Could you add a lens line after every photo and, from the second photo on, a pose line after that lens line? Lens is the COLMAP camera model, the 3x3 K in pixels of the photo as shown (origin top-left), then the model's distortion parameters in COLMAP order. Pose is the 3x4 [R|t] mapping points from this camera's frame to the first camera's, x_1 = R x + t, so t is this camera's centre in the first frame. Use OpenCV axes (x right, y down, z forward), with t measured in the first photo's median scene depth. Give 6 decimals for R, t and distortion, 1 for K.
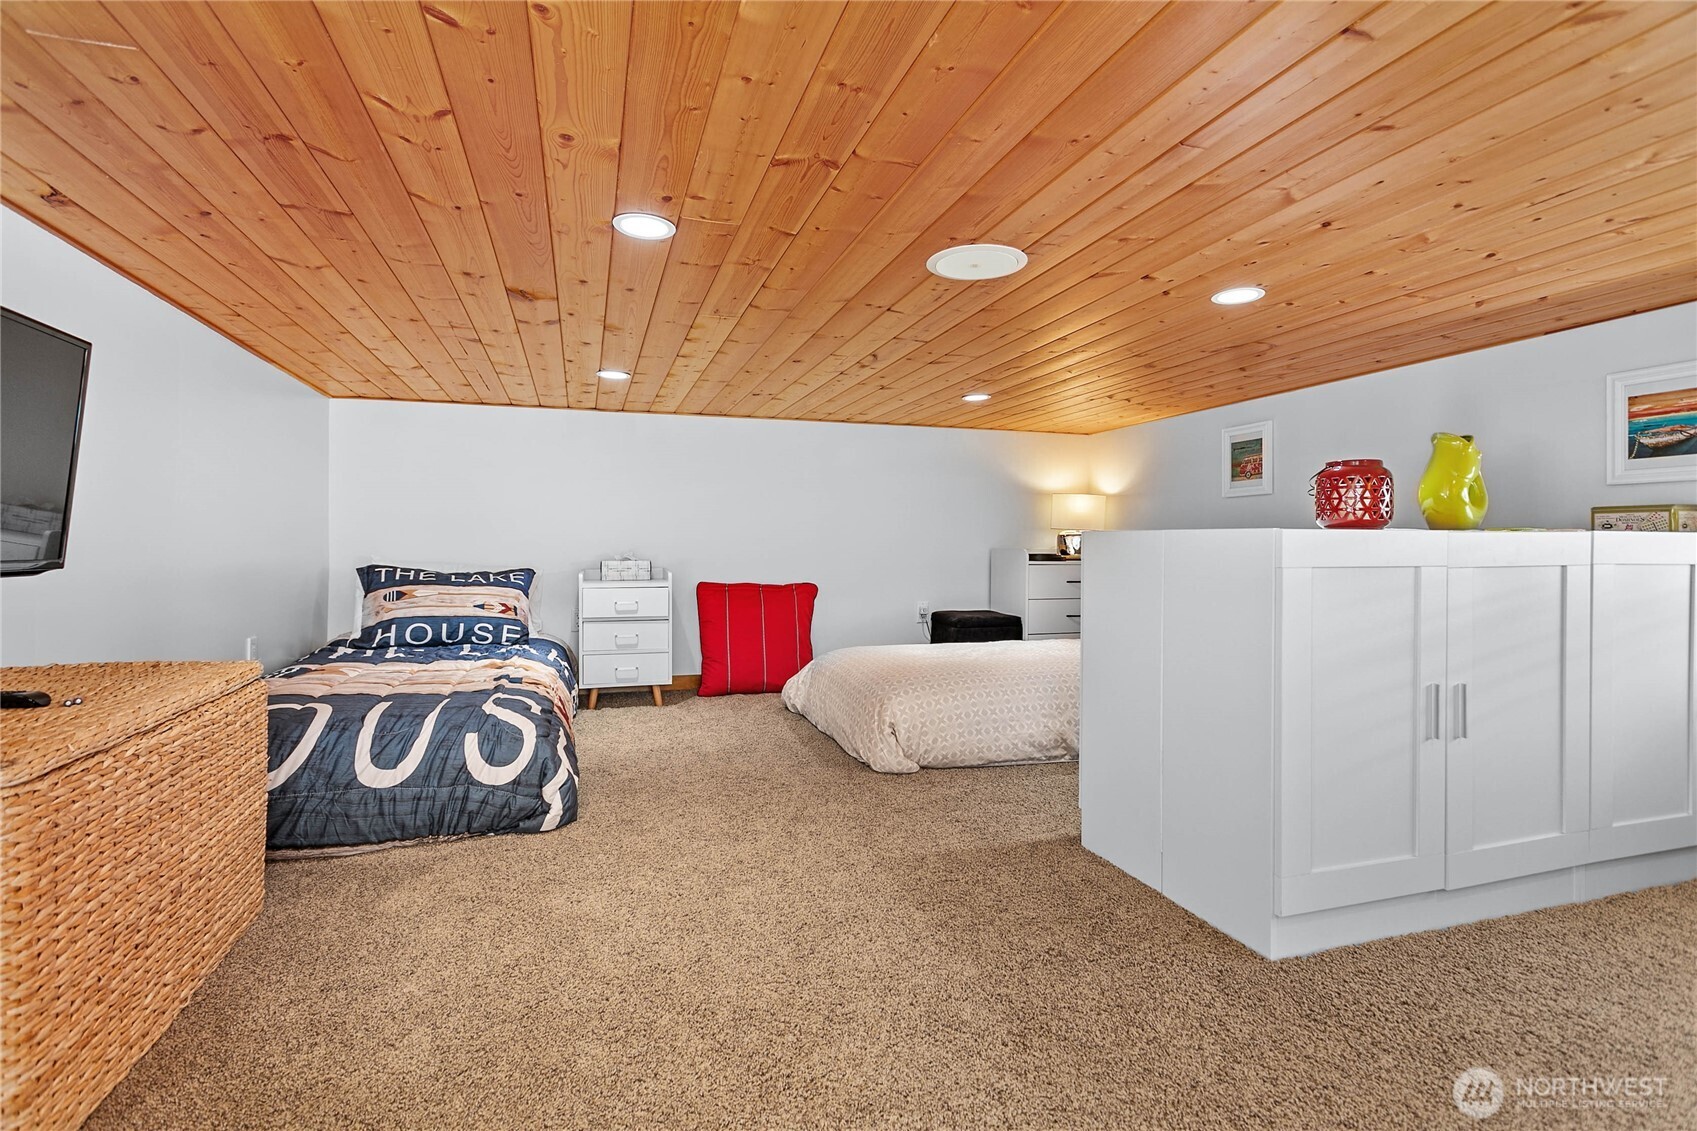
lens RADIAL K [[812.4, 0, 849.9], [0, 812.4, 541.9], [0, 0, 1]] dist [0.003414, 0.000611]
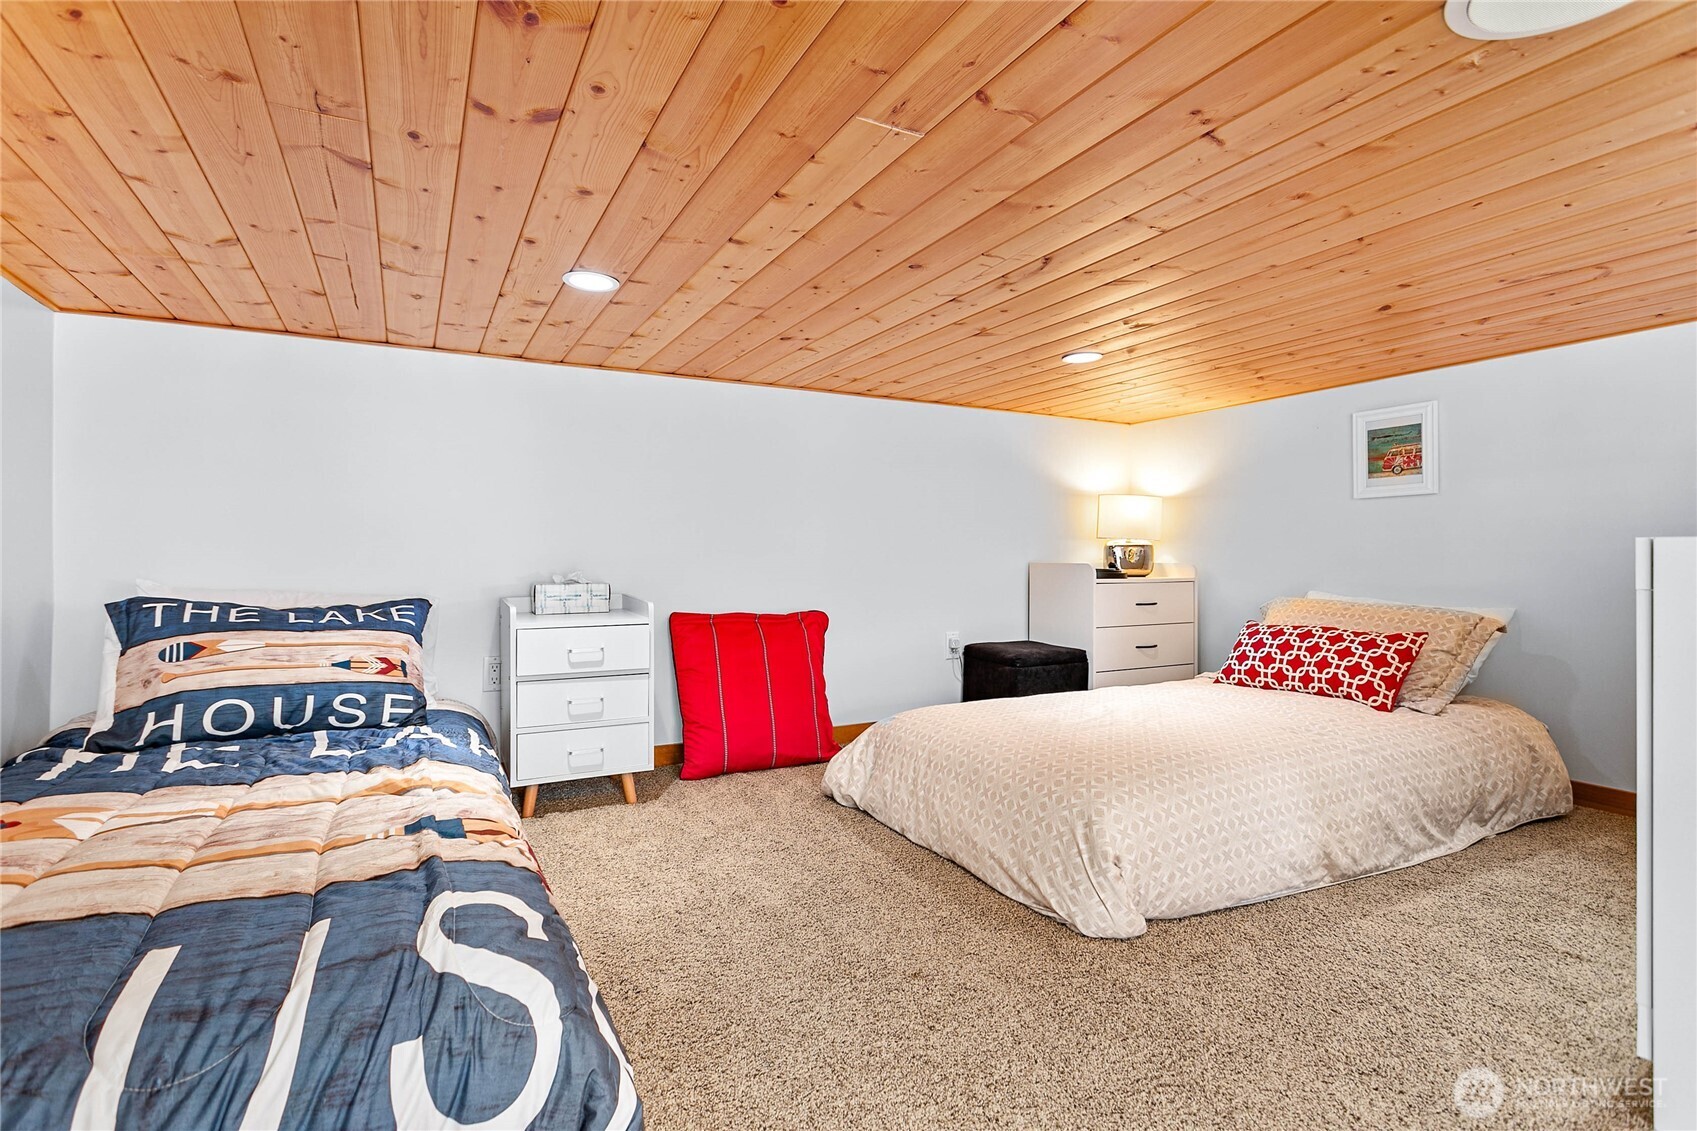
lens RADIAL K [[809.4, 0, 851.0], [0, 809.4, 550.9], [0, 0, 1]] dist [0.002463, -0.000271]
pose [[0.983218, -0.001437, 0.182428, -0.196915], [0.001892, 0.999996, -0.002324, -0.002505], [-0.182424, 0.002630, 0.983216, 0.346920]]
